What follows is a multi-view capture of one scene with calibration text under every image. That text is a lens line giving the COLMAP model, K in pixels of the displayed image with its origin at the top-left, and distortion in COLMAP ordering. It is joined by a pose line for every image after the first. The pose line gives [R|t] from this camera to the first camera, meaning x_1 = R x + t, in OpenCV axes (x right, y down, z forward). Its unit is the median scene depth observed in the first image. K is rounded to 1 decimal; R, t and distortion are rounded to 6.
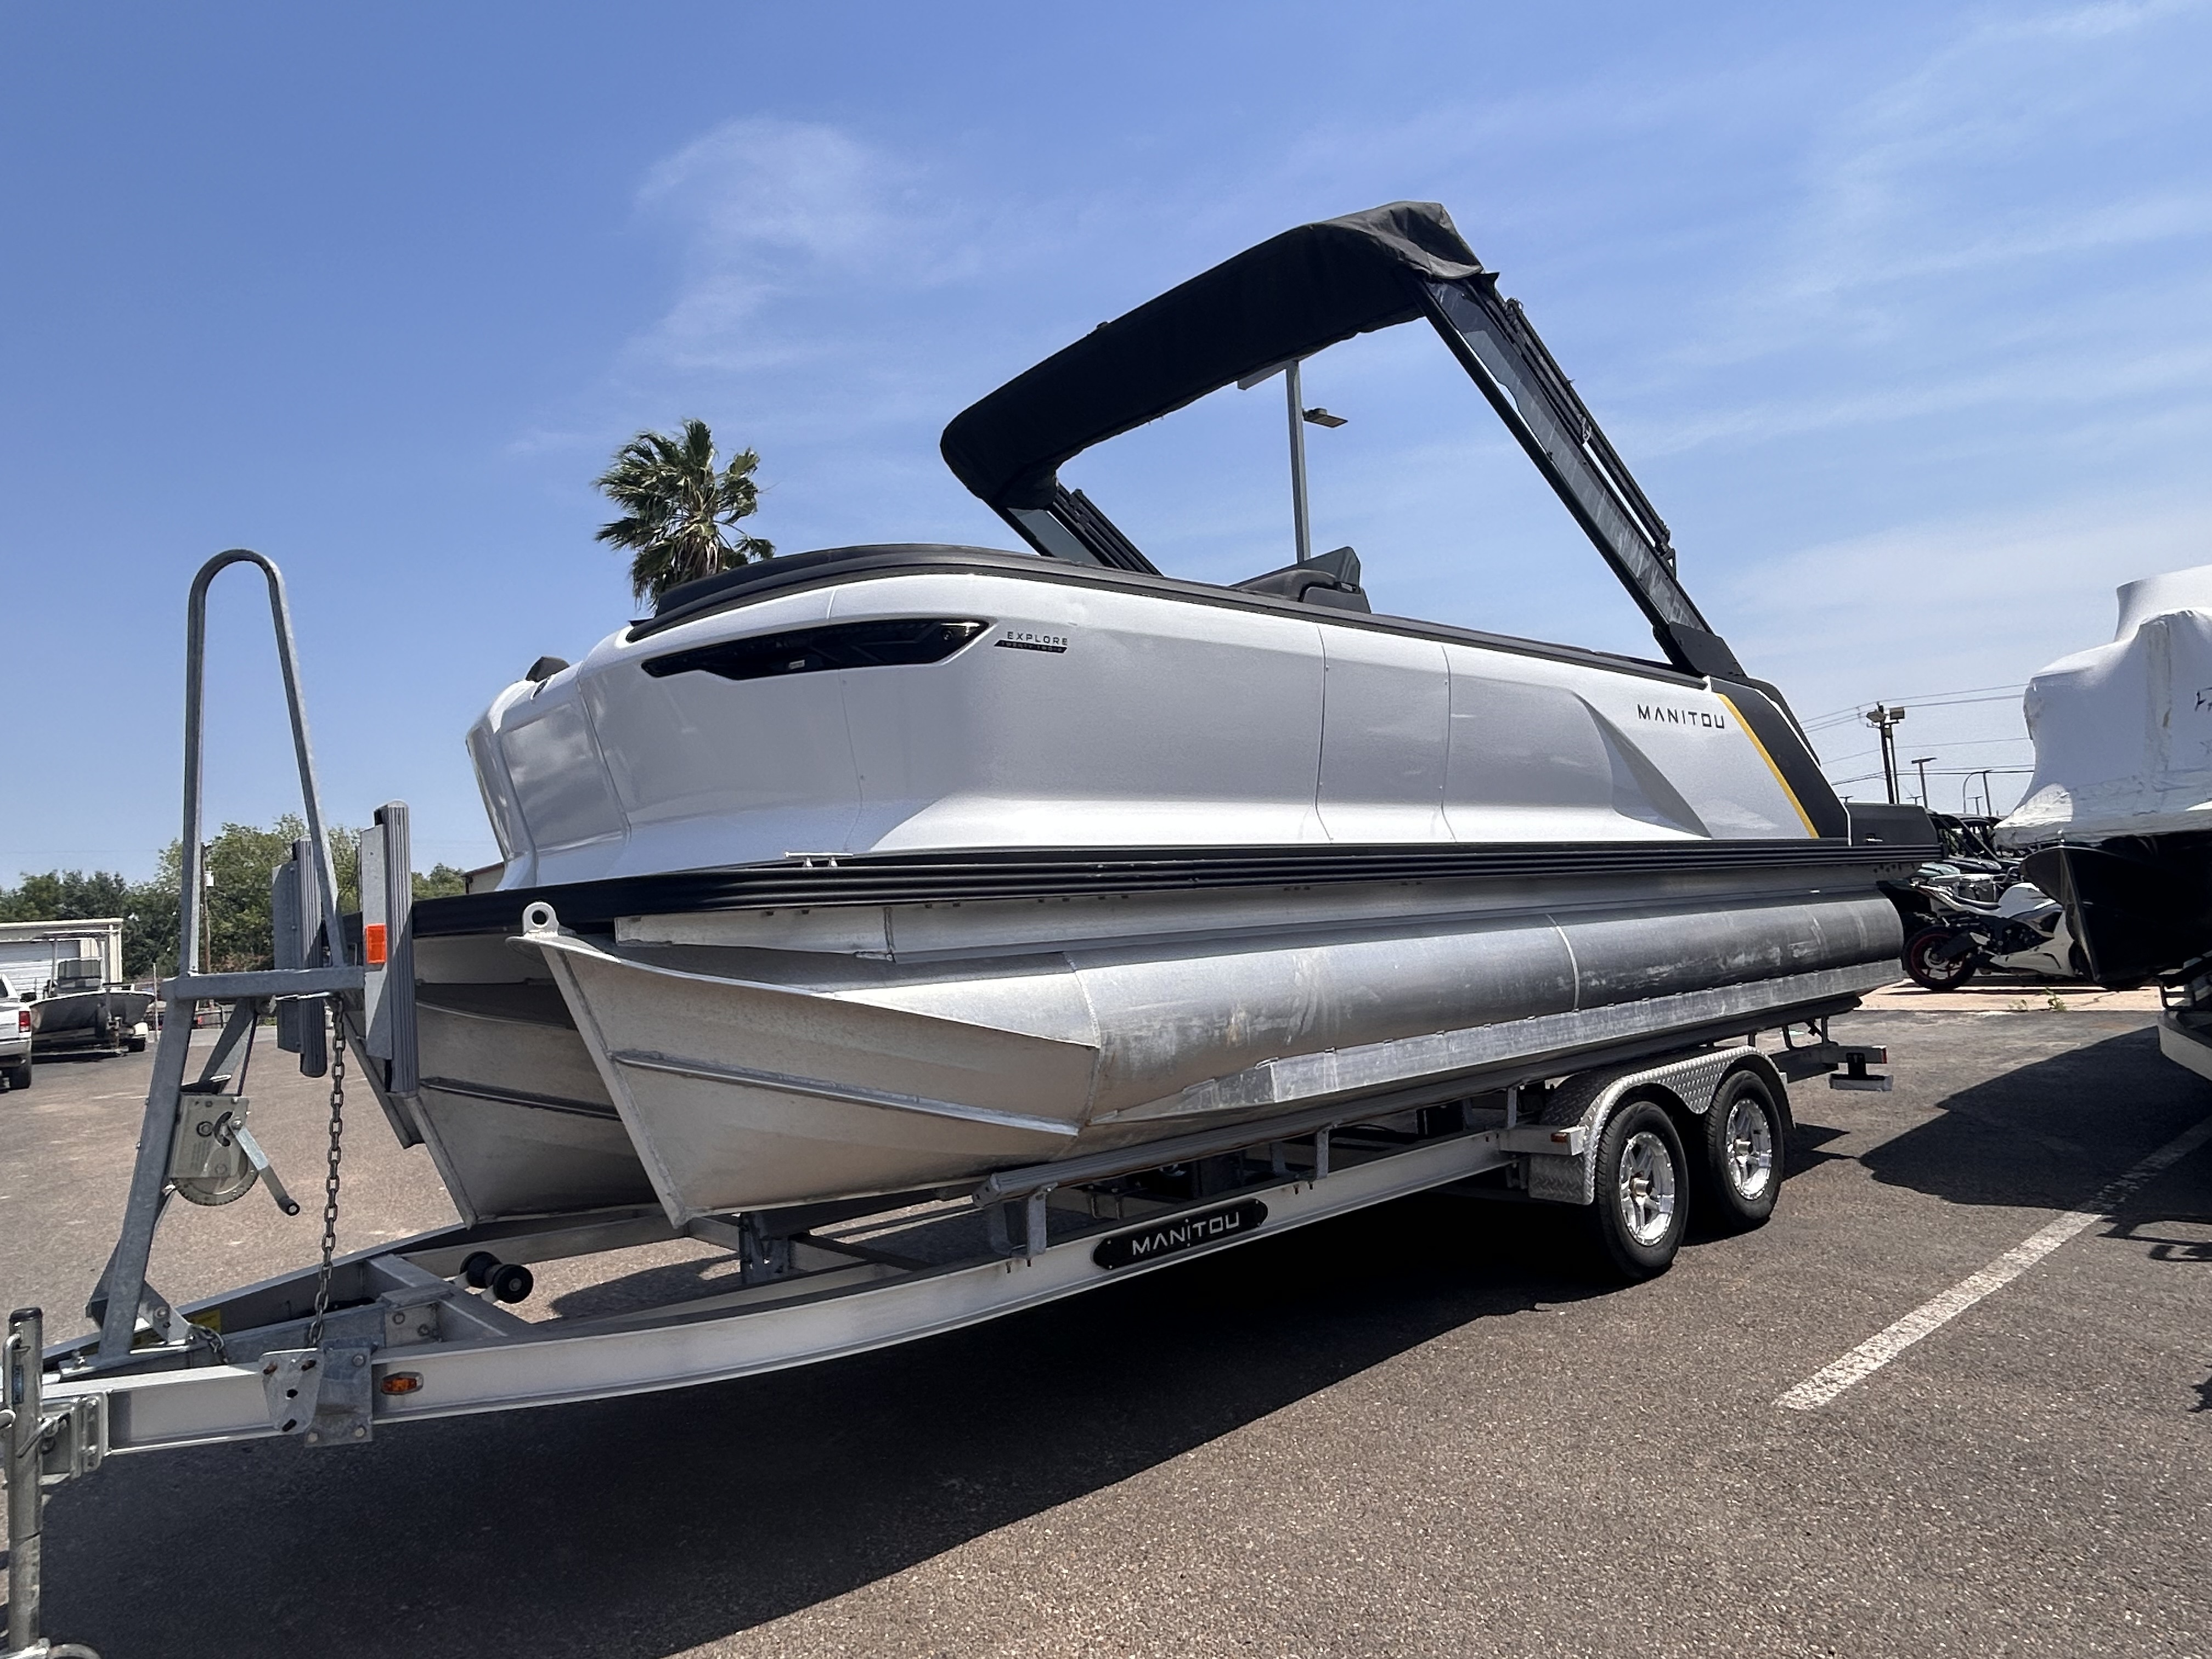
lens RADIAL K [[1330.7, 0, 1106.0], [0, 1330.7, 829.5], [0, 0, 1]] dist [0.013442, -0.026545]
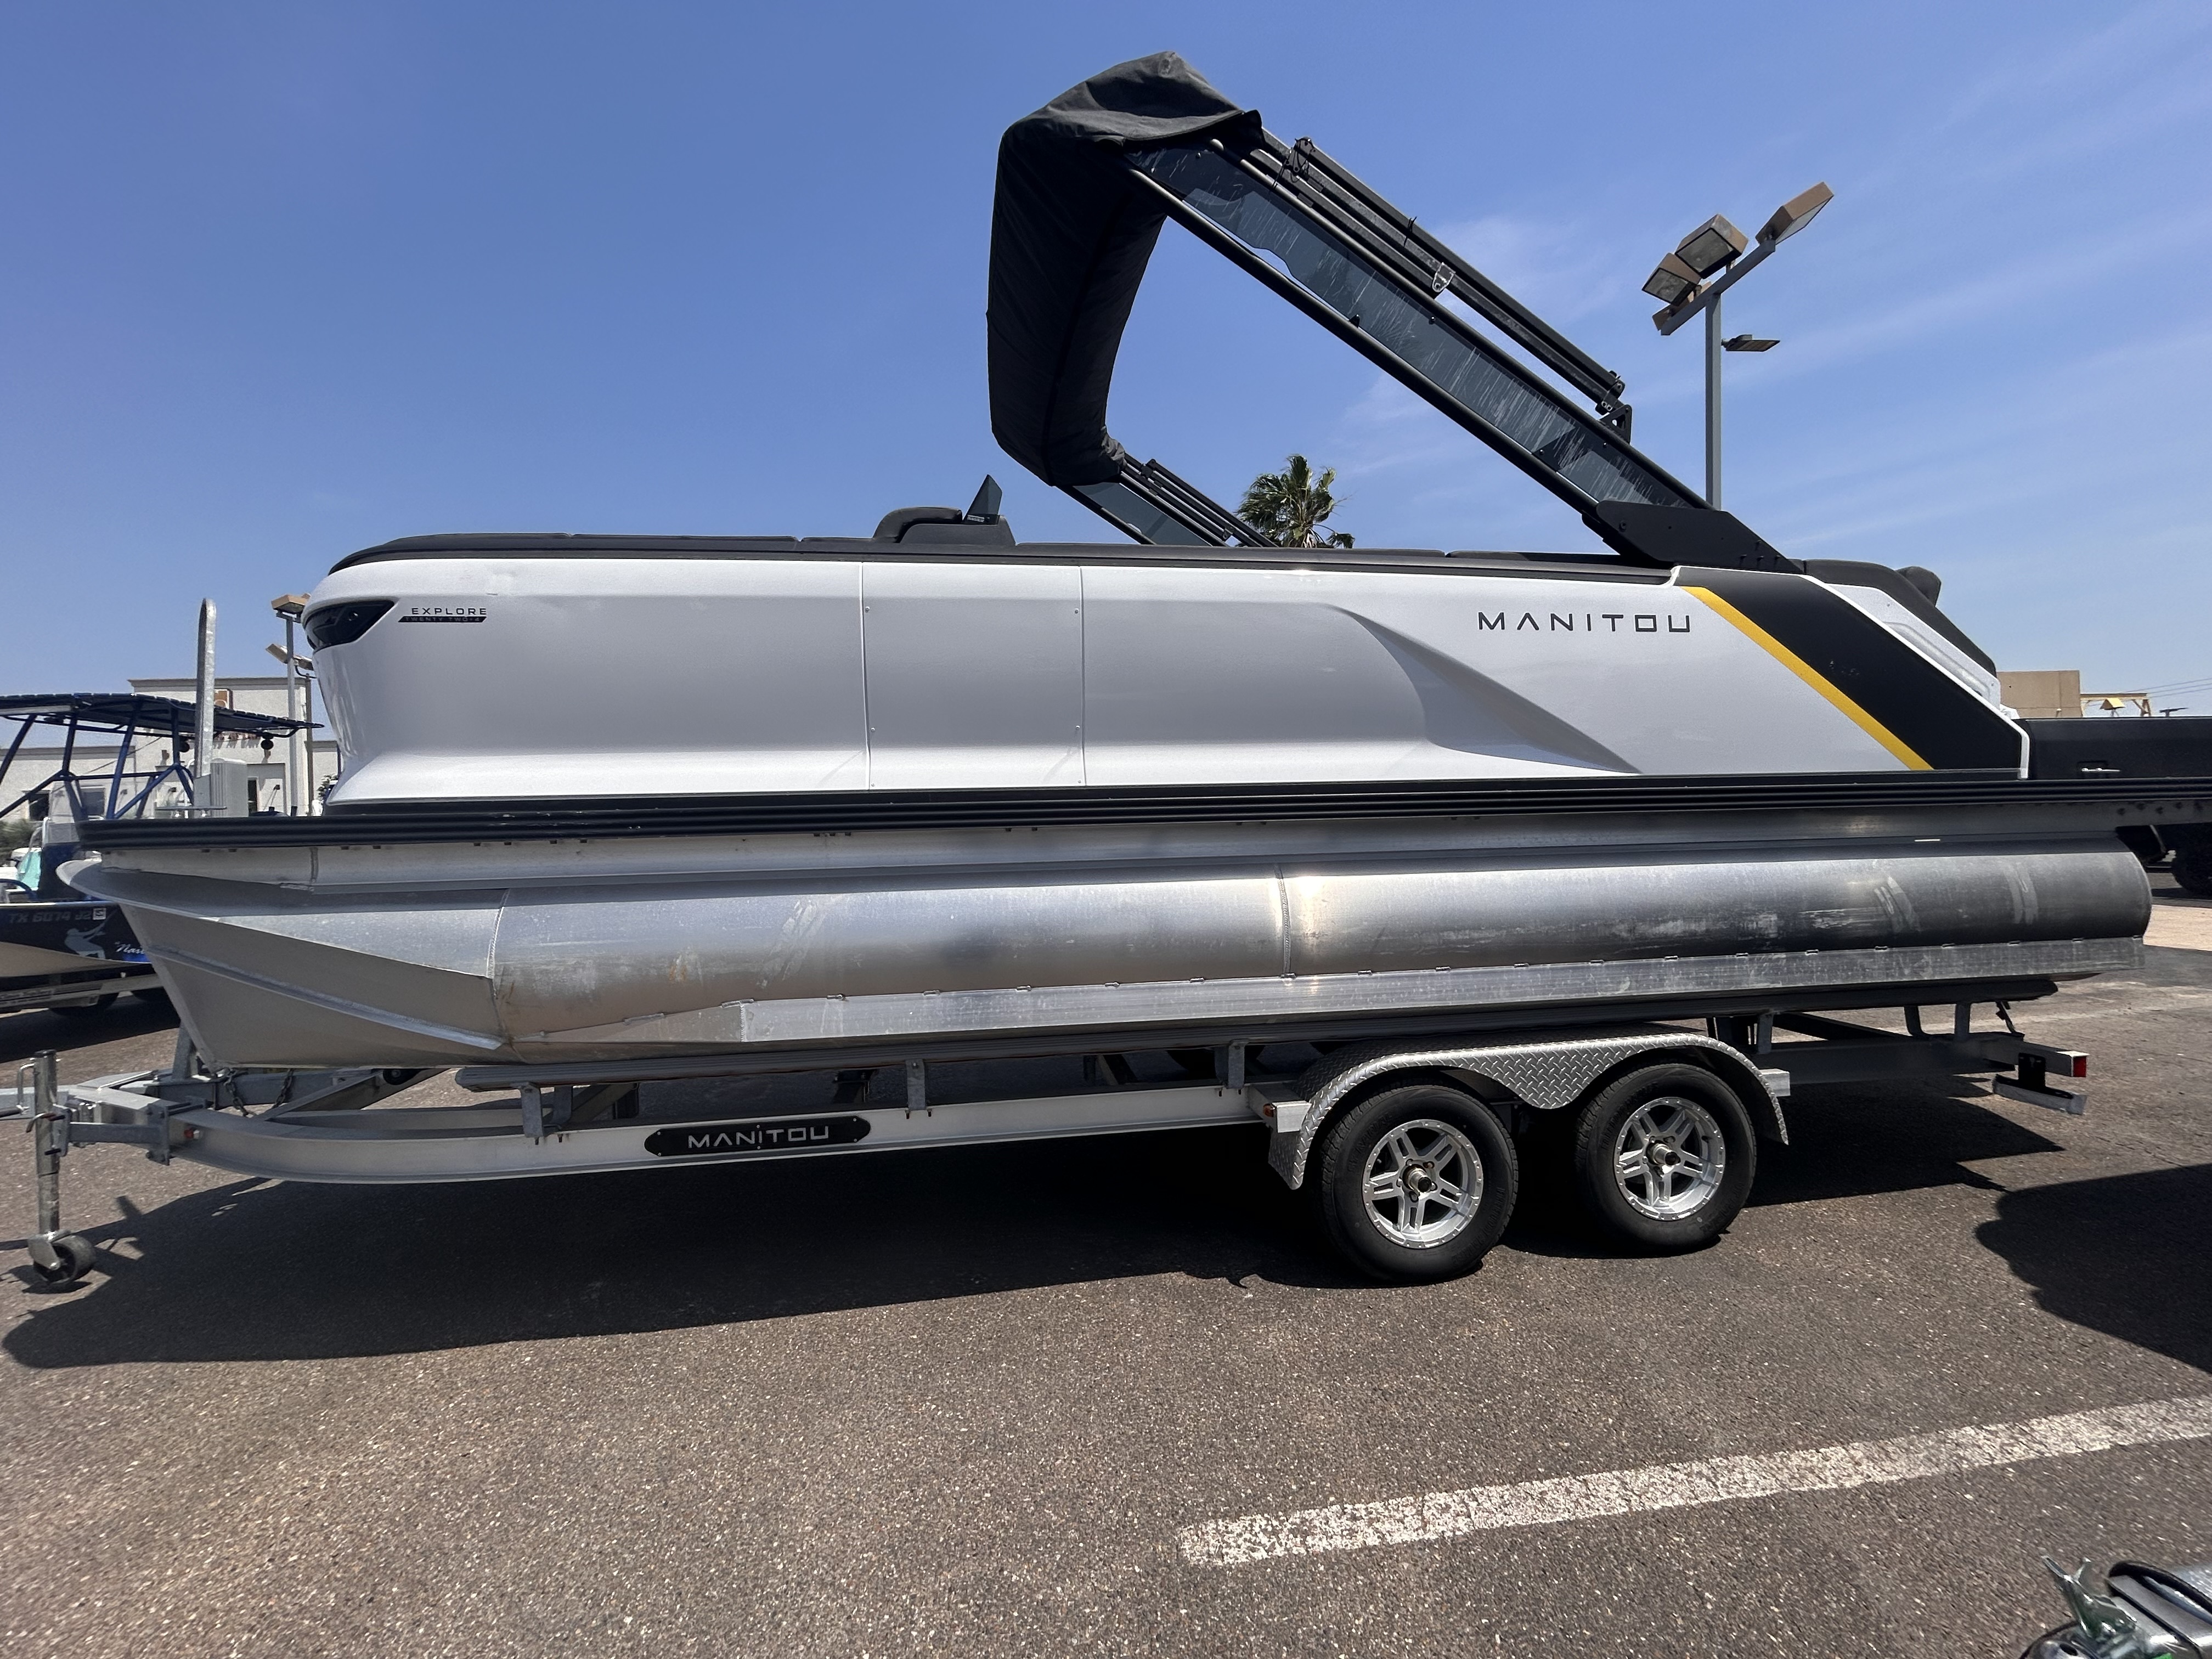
lens RADIAL K [[889.0, 0, 1106.0], [0, 889.0, 829.5], [0, 0, 1]] dist [0.000318, 0.000225]
pose [[0.839583, 0.044937, -0.541370, 0.618232], [0.011352, 0.994904, 0.100188, -0.022301], [0.543113, -0.090262, 0.834794, 0.494869]]
